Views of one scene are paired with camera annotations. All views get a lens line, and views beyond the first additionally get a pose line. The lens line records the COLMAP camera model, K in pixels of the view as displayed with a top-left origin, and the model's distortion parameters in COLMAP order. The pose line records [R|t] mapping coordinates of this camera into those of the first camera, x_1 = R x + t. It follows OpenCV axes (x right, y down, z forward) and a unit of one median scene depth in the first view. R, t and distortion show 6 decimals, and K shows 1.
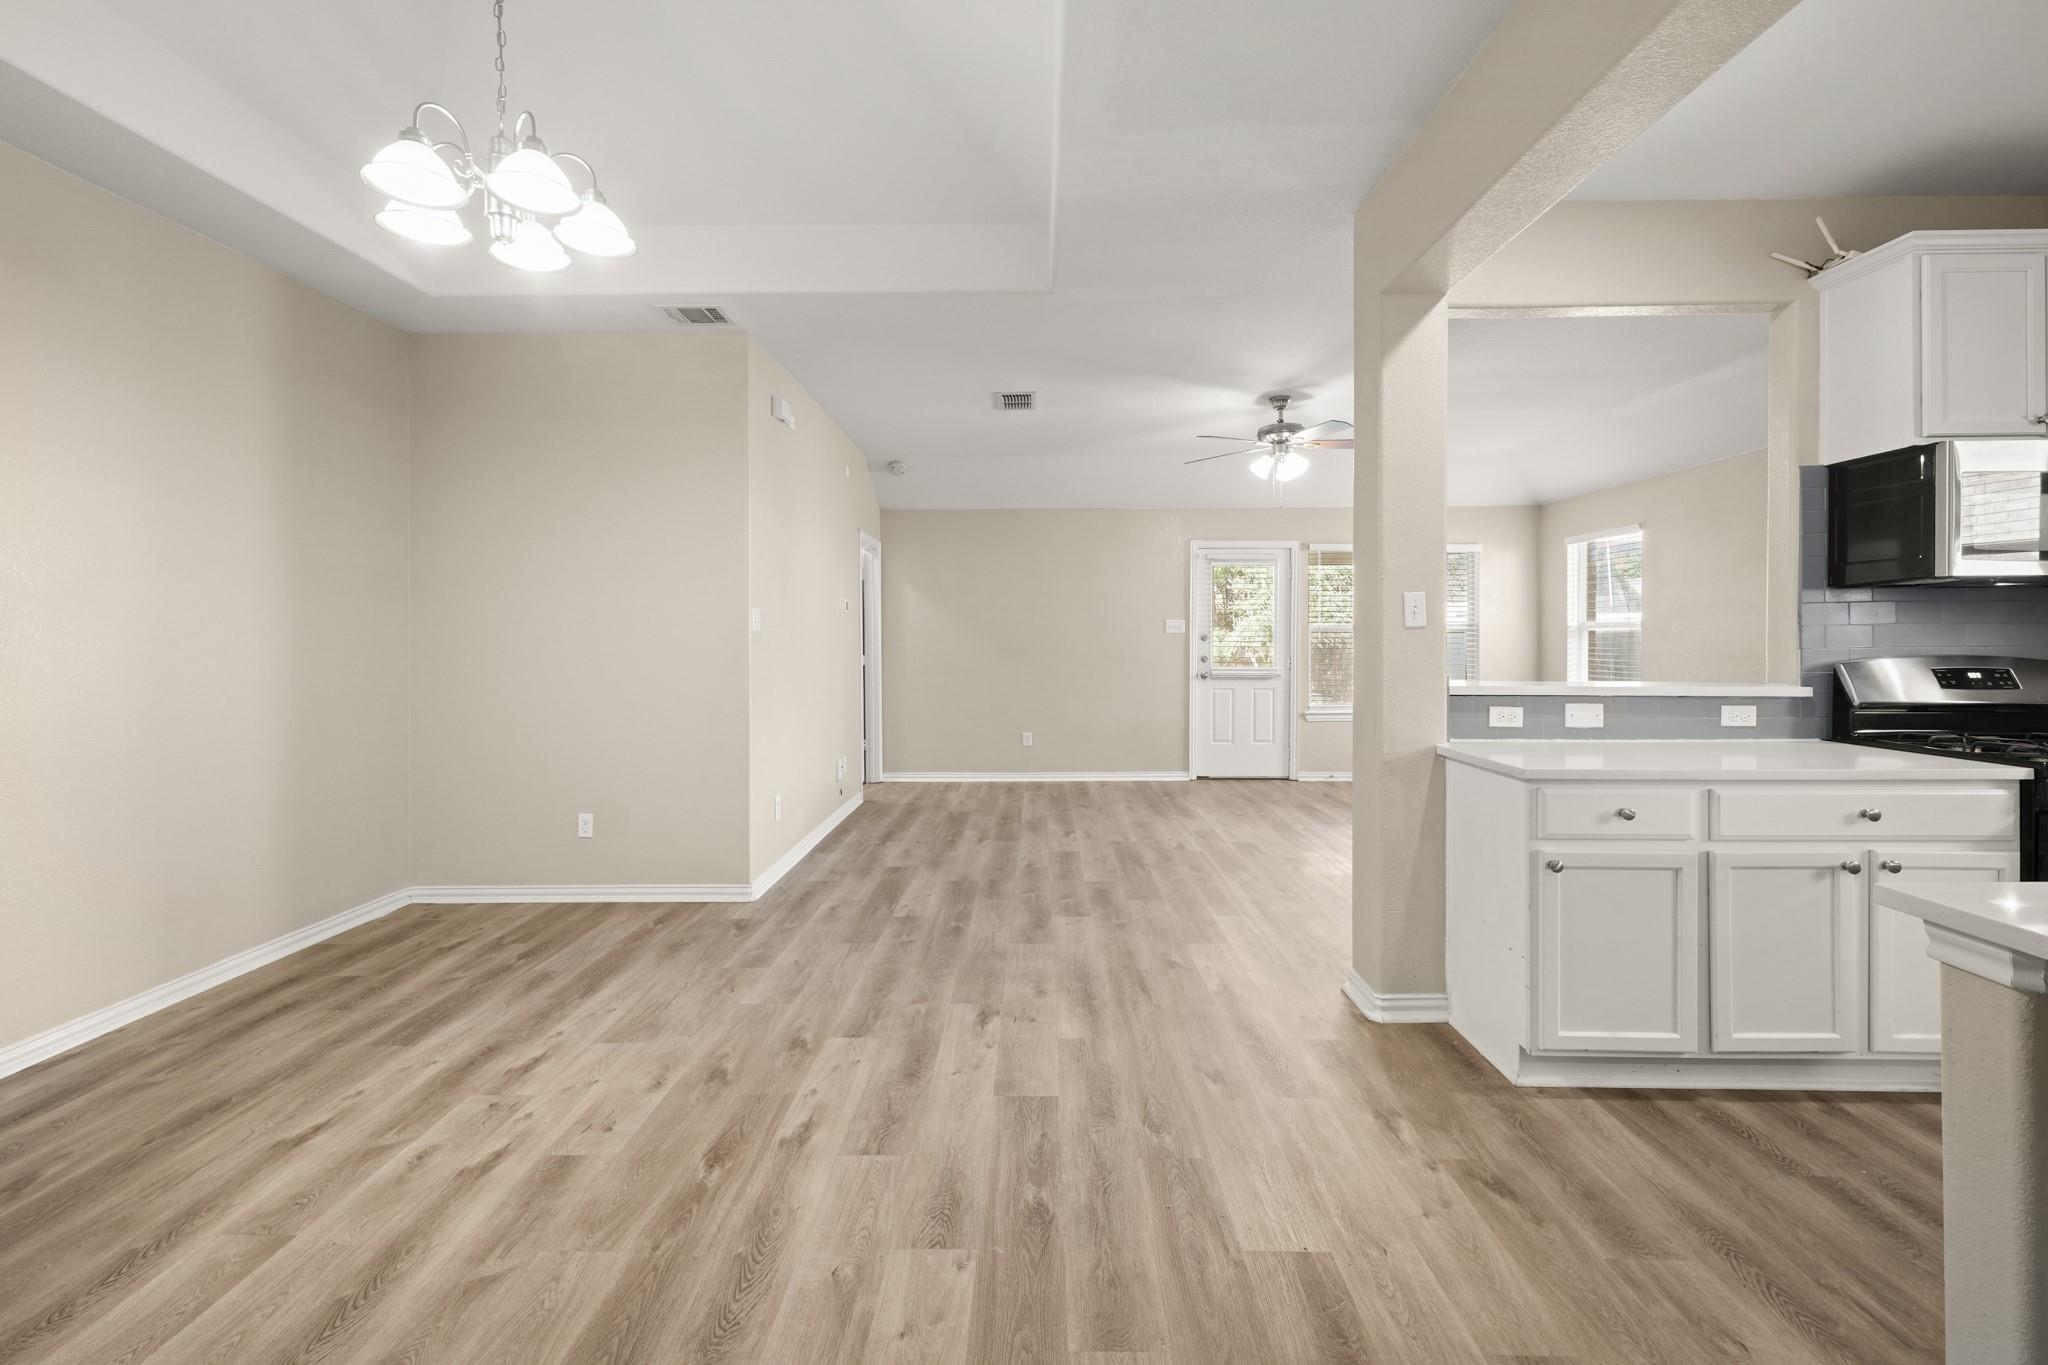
lens RADIAL K [[877.9, 0, 1028.7], [0, 877.9, 642.3], [0, 0, 1]] dist [0.003182, -0.000820]
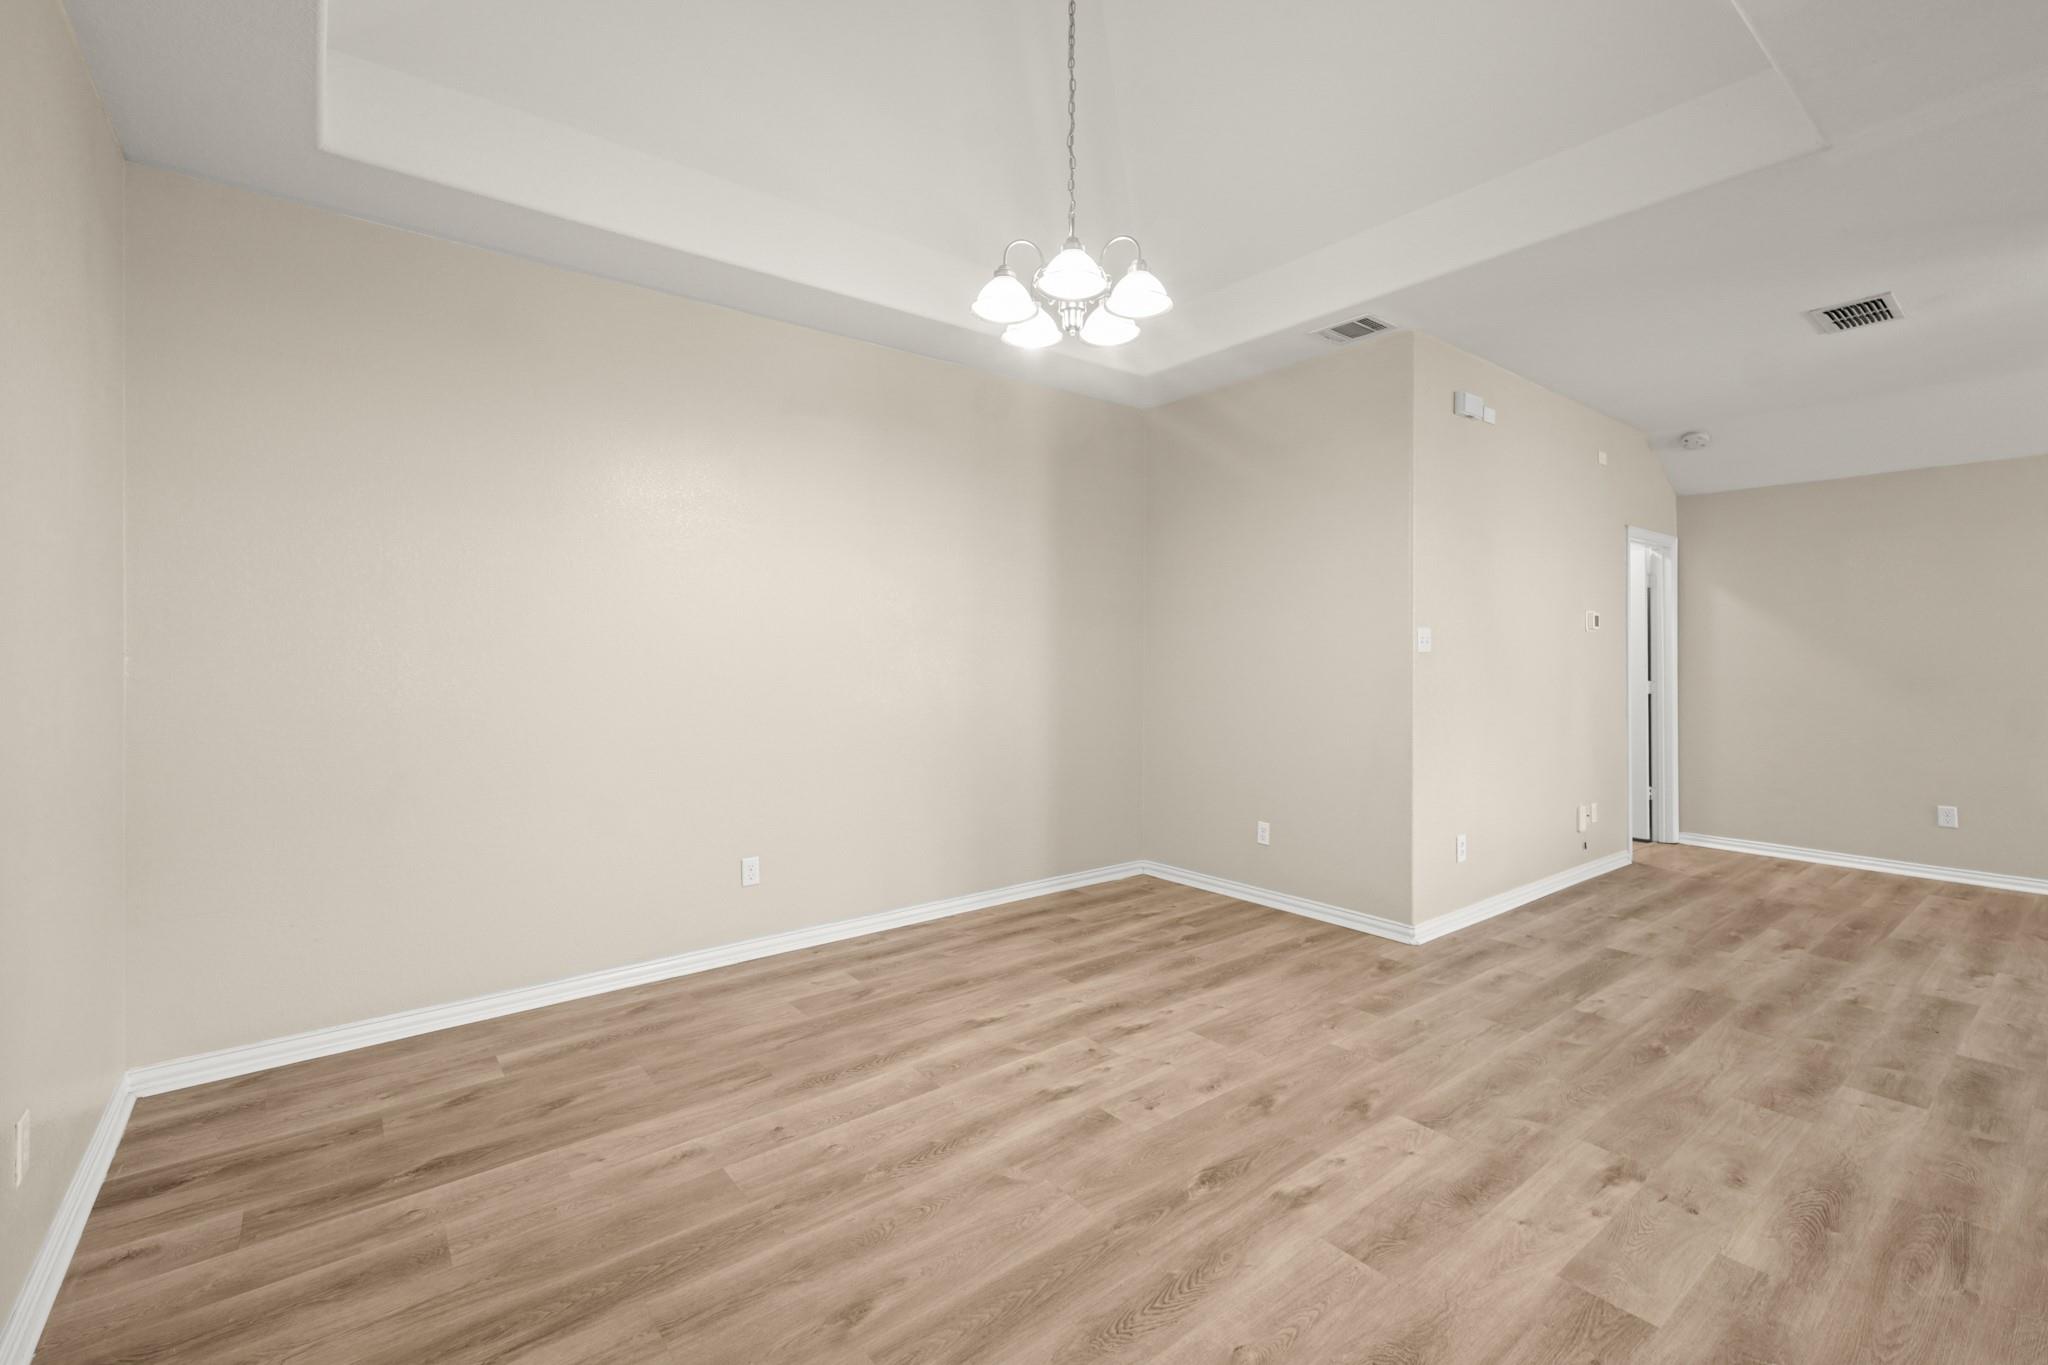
lens RADIAL K [[877.9, 0, 1020.3], [0, 877.9, 654.3], [0, 0, 1]] dist [0.003182, -0.000820]
pose [[0.630012, 0.004161, -0.776575, 0.210810], [-0.009525, 0.999952, -0.002370, -0.006995], [0.776527, 0.008889, 0.630021, 0.138104]]
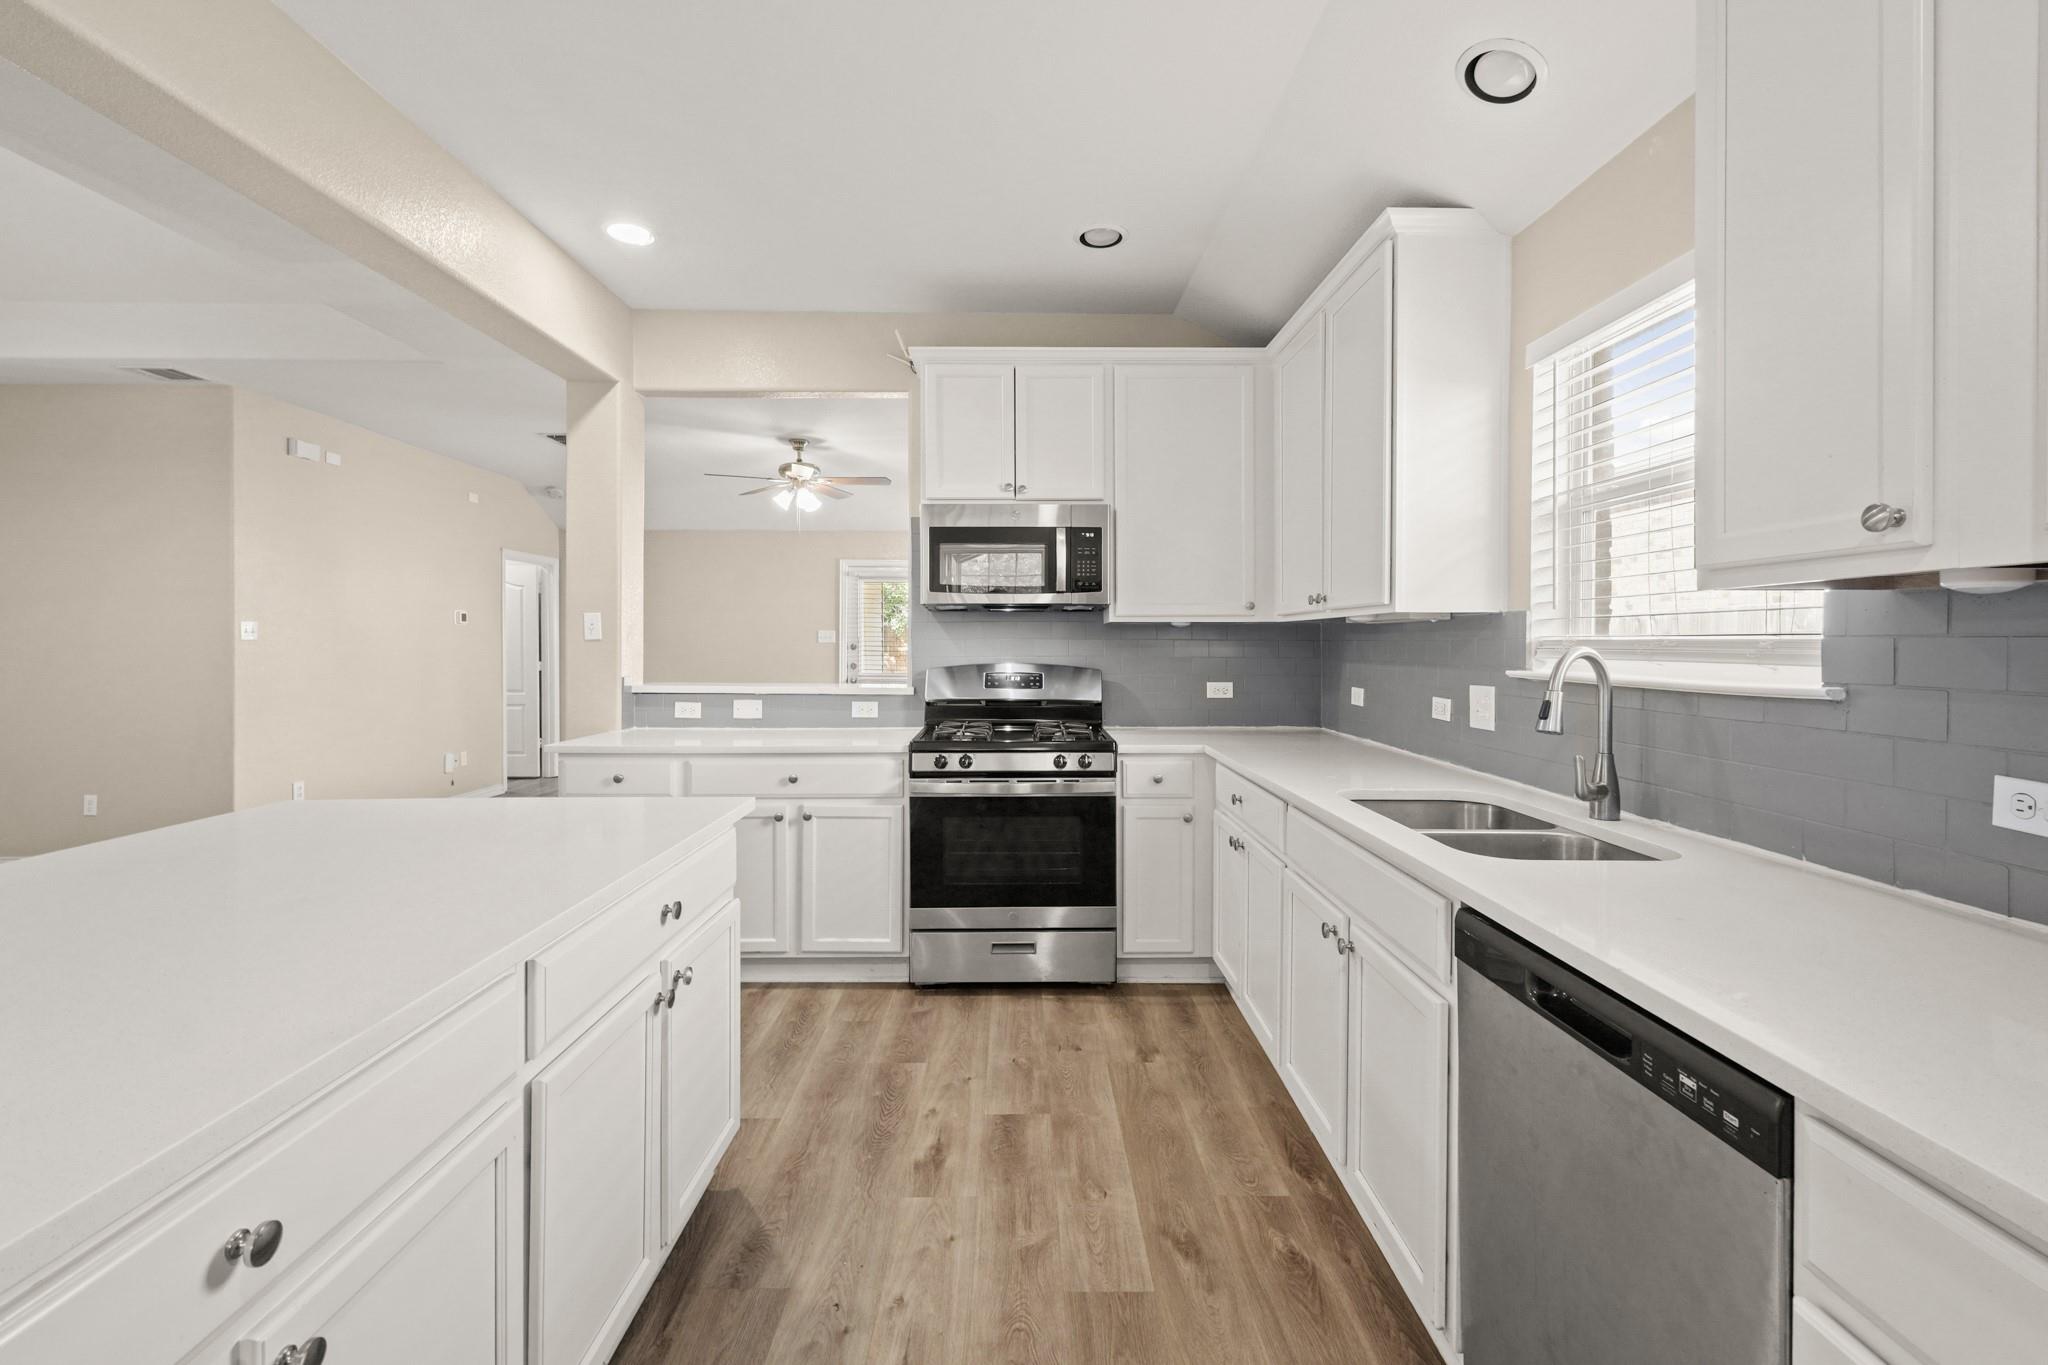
lens RADIAL K [[877.9, 0, 1018.2], [0, 877.9, 645.0], [0, 0, 1]] dist [0.003182, -0.000820]
pose [[0.999478, 0.004114, 0.032039, 1.036475], [-0.003914, 0.999972, -0.006316, -0.004232], [-0.032064, 0.006187, 0.999467, -0.316204]]
